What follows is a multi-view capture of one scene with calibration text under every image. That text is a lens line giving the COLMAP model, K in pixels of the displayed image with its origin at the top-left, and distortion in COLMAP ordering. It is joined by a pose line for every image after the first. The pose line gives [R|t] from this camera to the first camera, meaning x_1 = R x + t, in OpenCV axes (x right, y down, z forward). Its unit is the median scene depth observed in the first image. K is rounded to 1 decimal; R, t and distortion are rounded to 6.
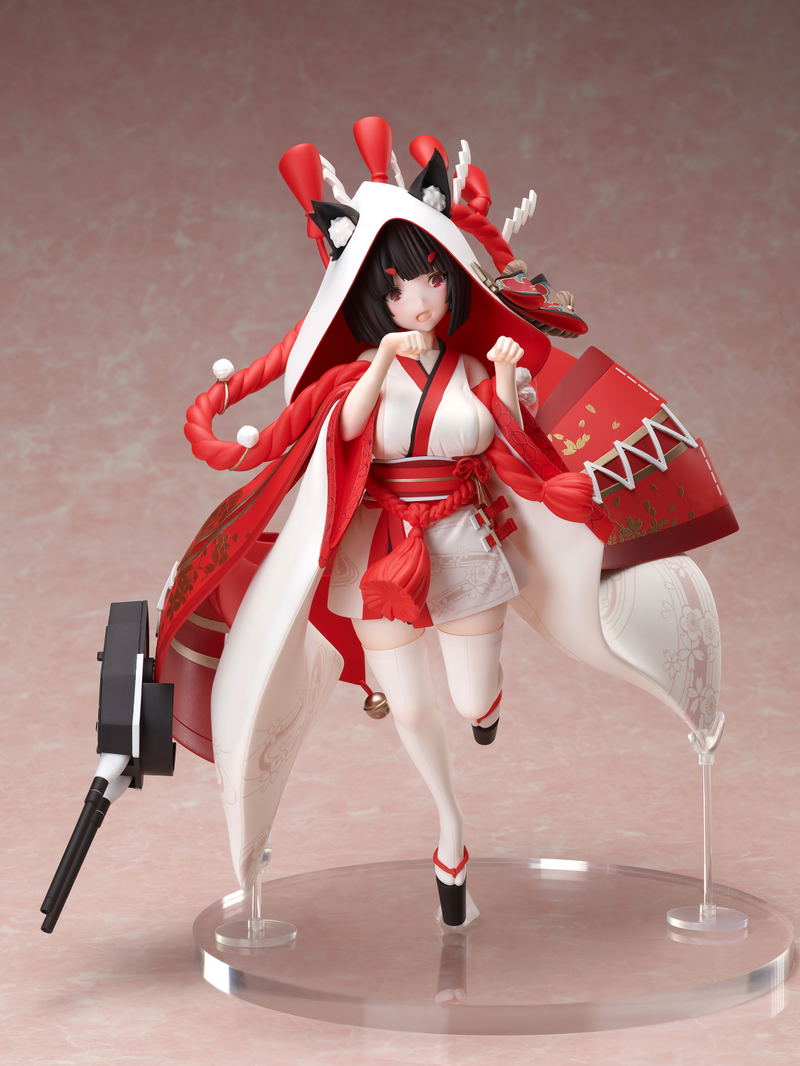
lens RADIAL K [[2843.4, 0, 400.0], [0, 2843.4, 533.0], [0, 0, 1]] dist [0.273549, -1.280139]
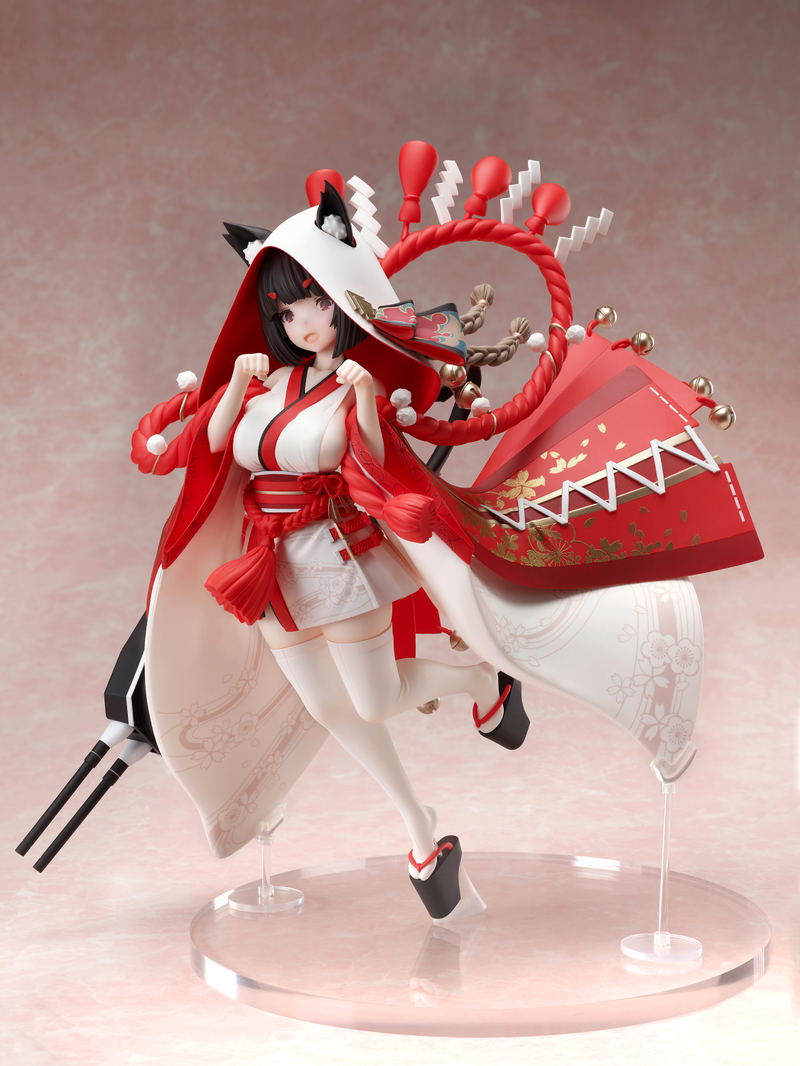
lens RADIAL K [[2871.5, 0, 400.0], [0, 2871.5, 533.0], [0, 0, 1]] dist [0.015117, 0.159952]
pose [[0.831526, 0.064136, -0.551771, 0.626380], [-0.050730, 0.997929, 0.039545, -0.047532], [0.553165, -0.004891, 0.833057, 0.129275]]
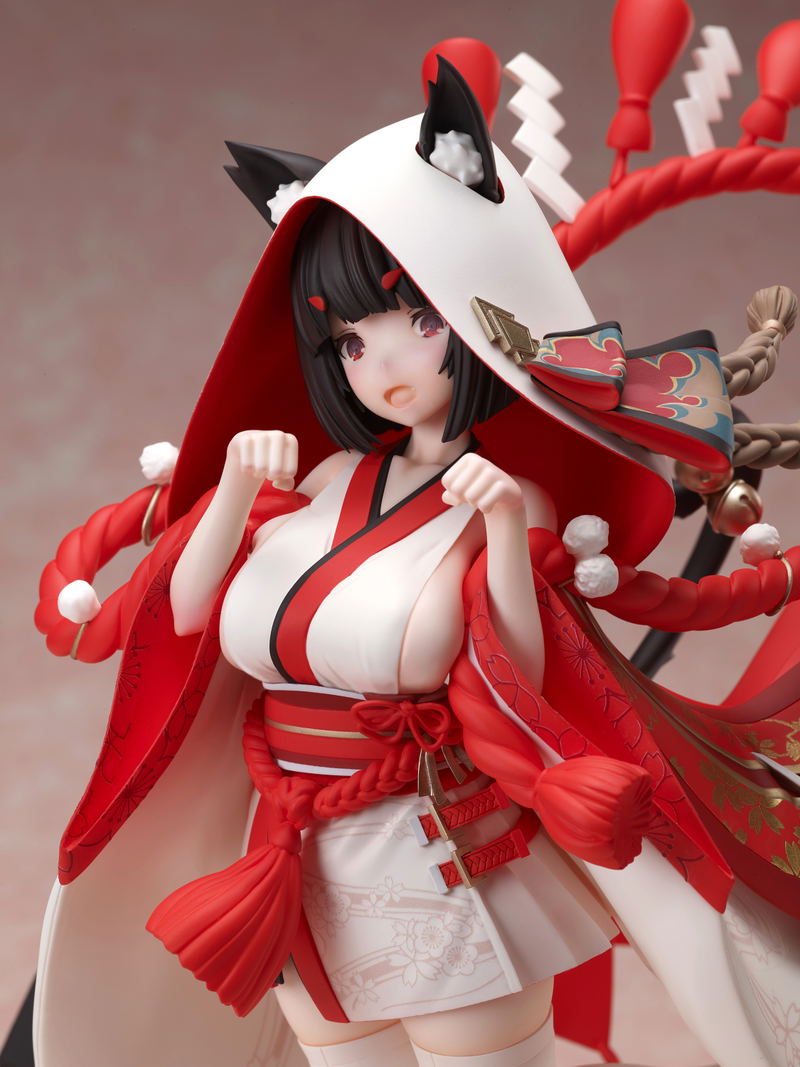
lens RADIAL K [[3096.1, 0, 400.0], [0, 3096.1, 533.5], [0, 0, 1]] dist [0.092294, -0.585841]
pose [[0.779425, 0.104385, -0.617738, 0.340021], [-0.082069, 0.994537, 0.064507, -0.086743], [0.621097, 0.000418, 0.783734, 0.579042]]
